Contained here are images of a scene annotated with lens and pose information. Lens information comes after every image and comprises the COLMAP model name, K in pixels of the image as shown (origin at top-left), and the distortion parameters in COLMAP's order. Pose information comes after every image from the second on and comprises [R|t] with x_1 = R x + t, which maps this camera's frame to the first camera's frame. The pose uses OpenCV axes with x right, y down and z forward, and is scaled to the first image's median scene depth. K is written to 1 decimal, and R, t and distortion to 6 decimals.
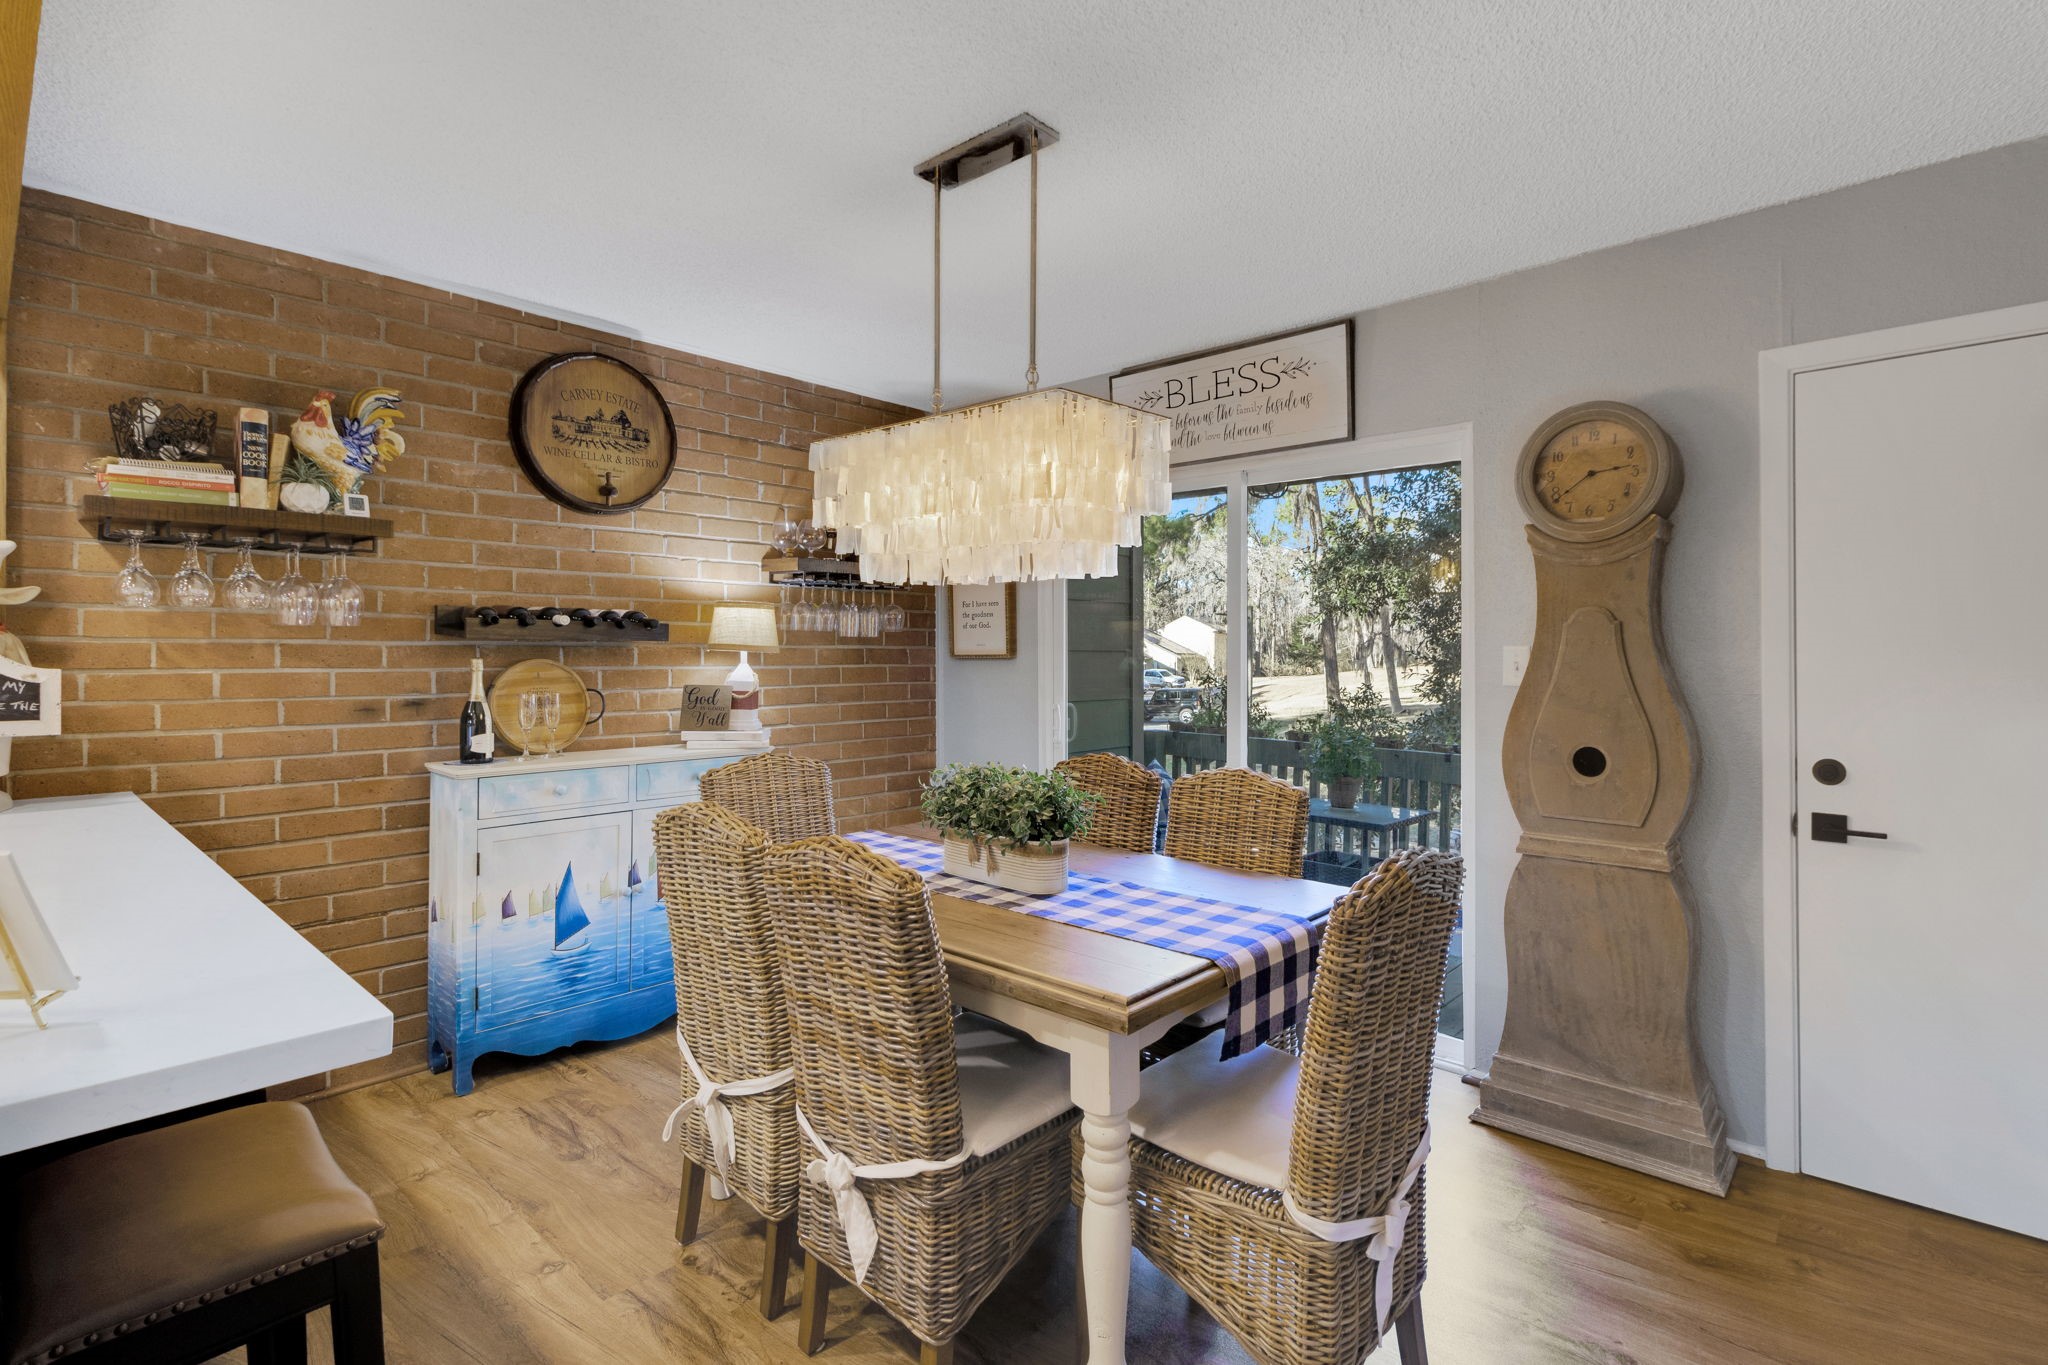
lens RADIAL K [[979.2, 0, 1066.6], [0, 979.2, 652.6], [0, 0, 1]] dist [0.002930, 0.000569]
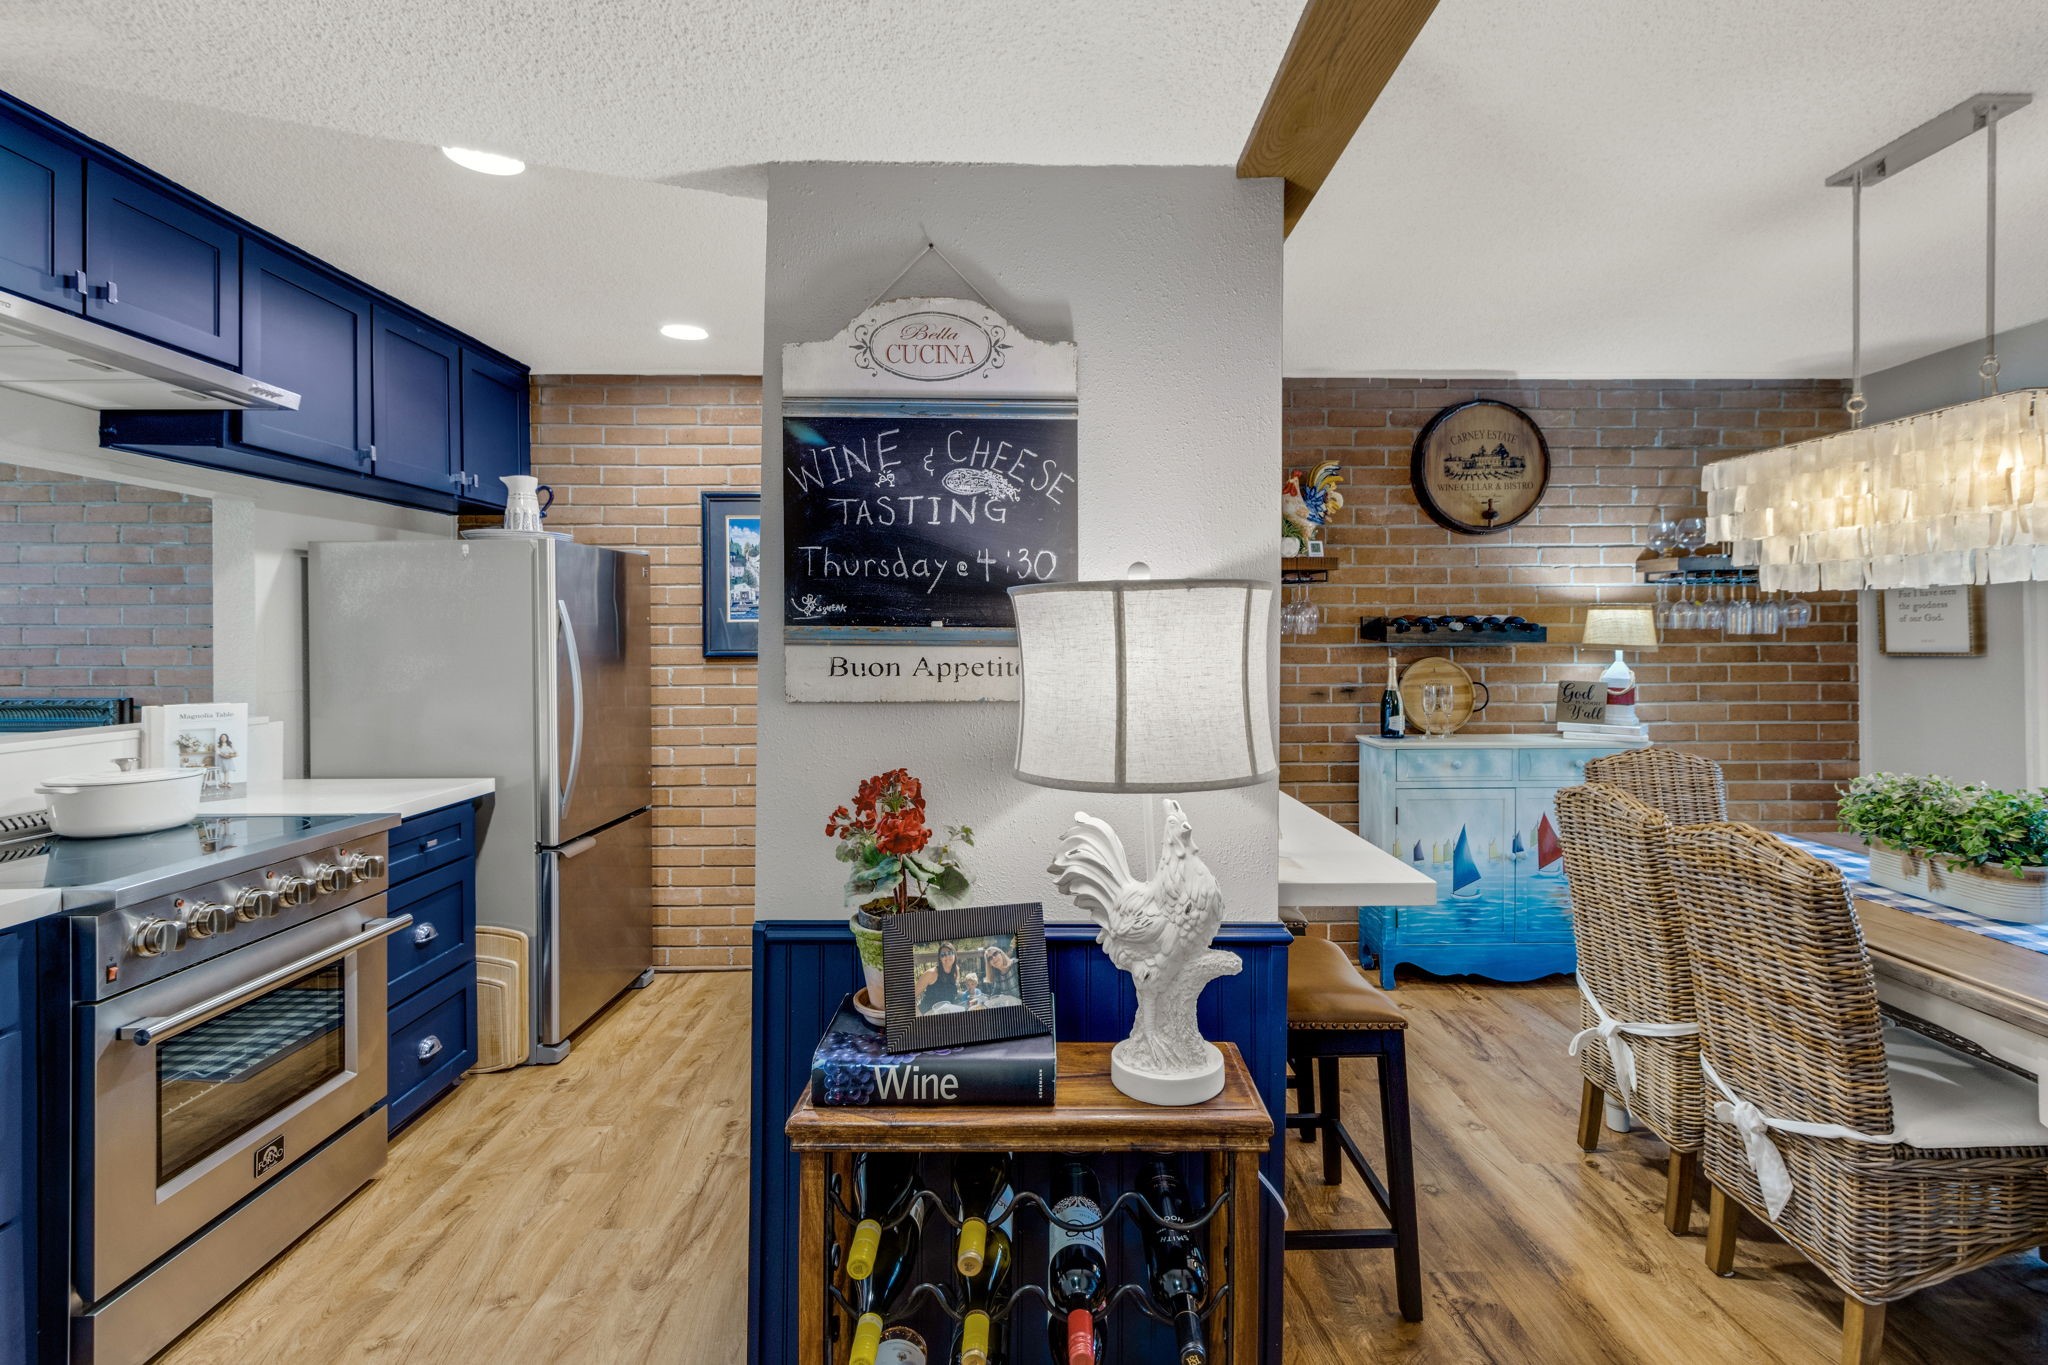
lens RADIAL K [[963.7, 0, 1022.8], [0, 963.7, 640.6], [0, 0, 1]] dist [0.004967, 0.000406]
pose [[0.662393, -0.005836, -0.749134, 0.035985], [0.006914, 0.999975, -0.001676, -0.019969], [0.749124, -0.004069, 0.662417, -0.244436]]
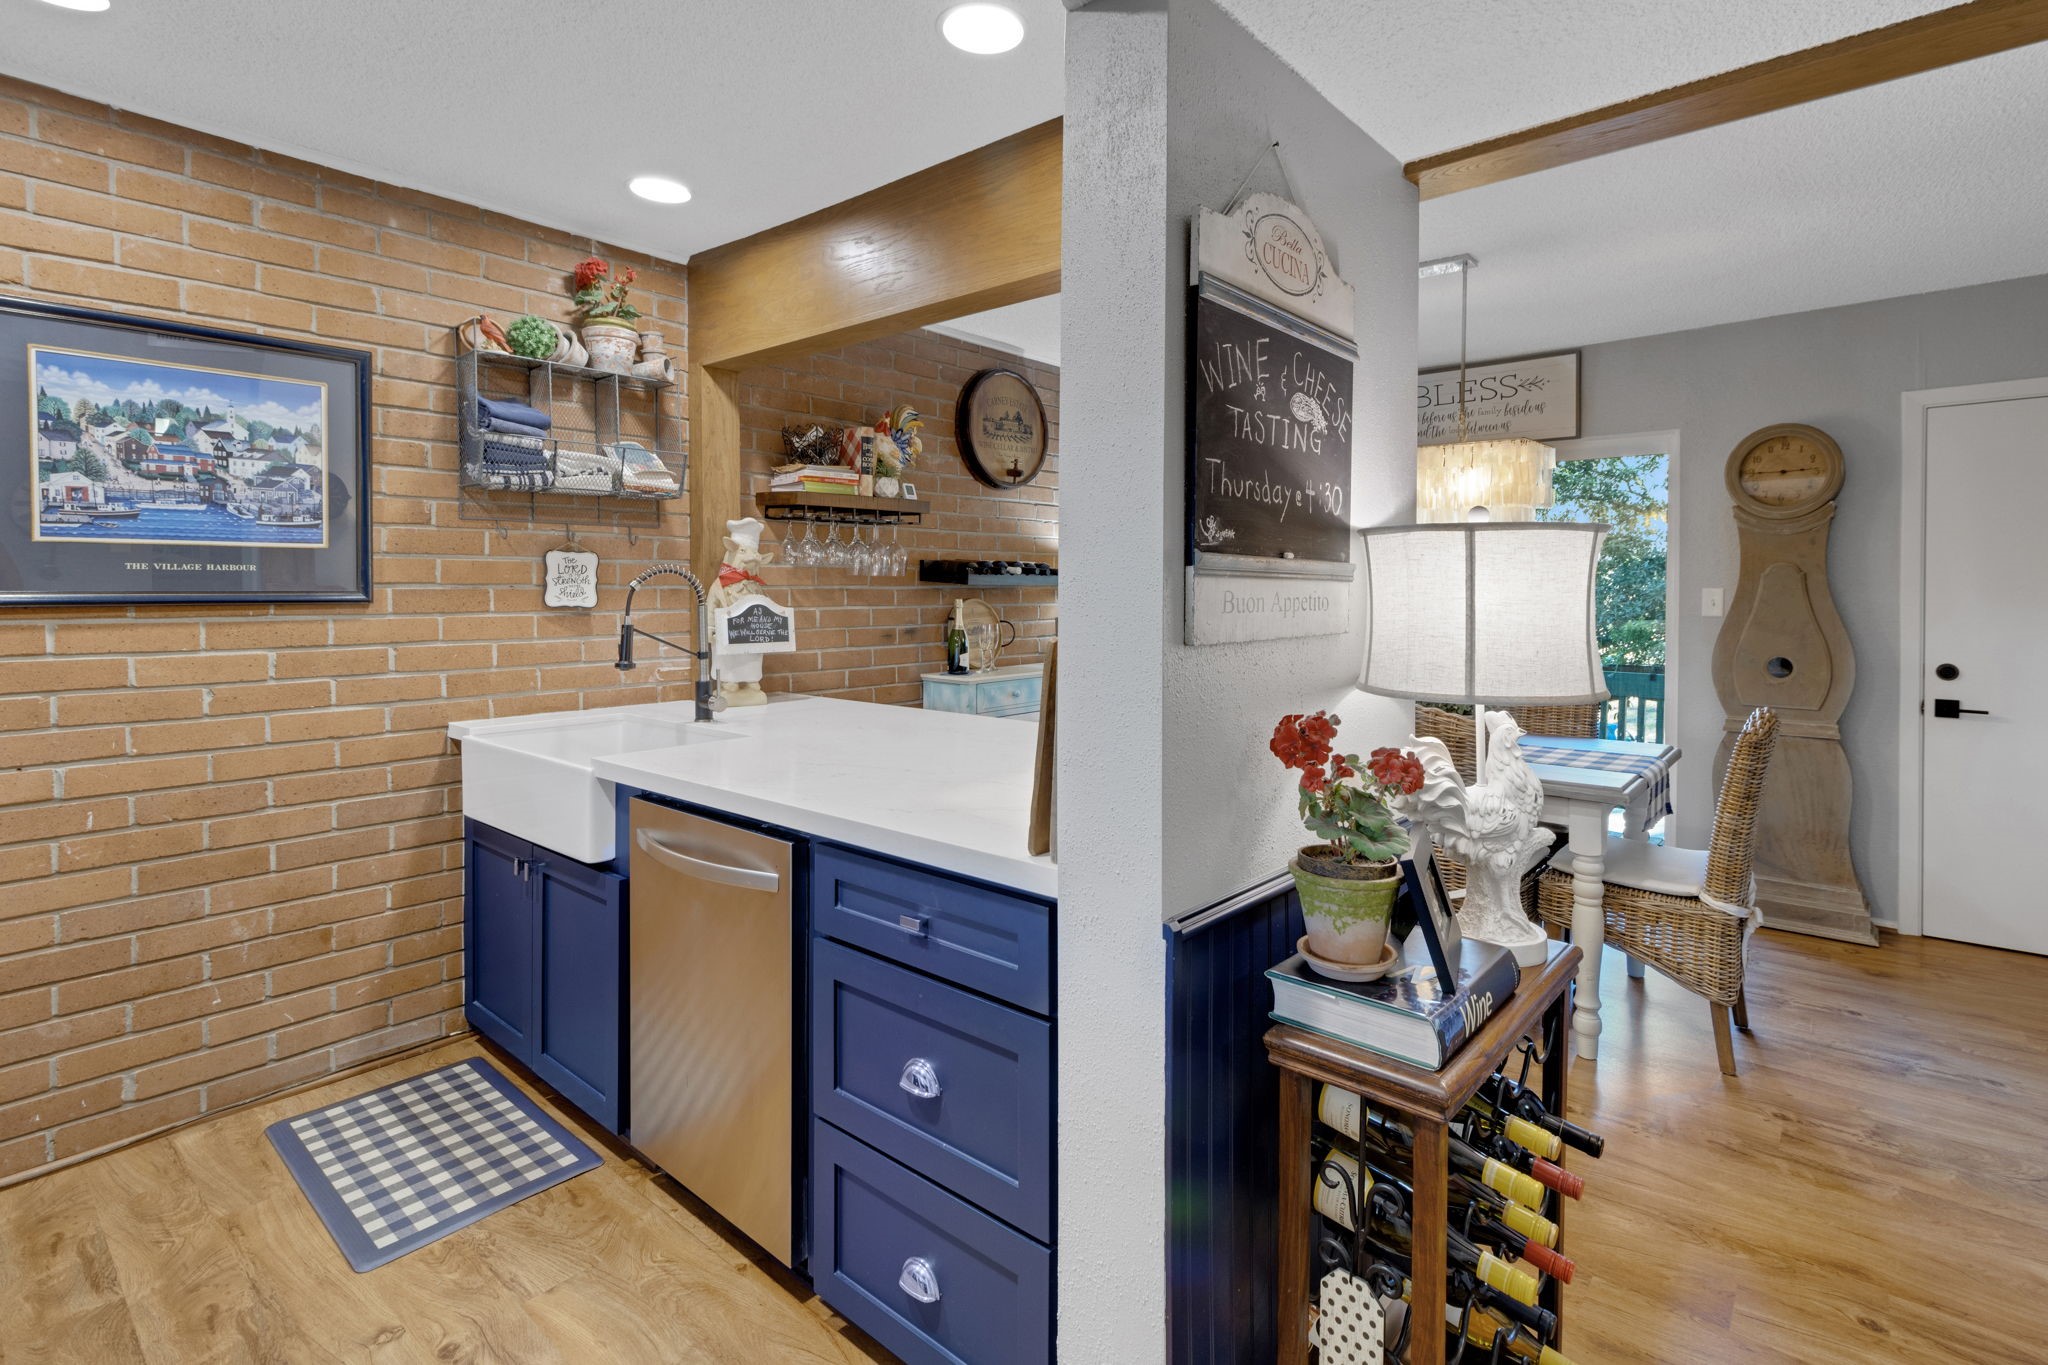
lens RADIAL K [[984.1, 0, 1043.0], [0, 984.1, 604.8], [0, 0, 1]] dist [0.001775, -0.000377]
pose [[0.999870, -0.002609, 0.015903, -0.582007], [0.002287, 0.999793, 0.020210, -0.015218], [-0.015953, -0.020171, 0.999669, -0.451502]]
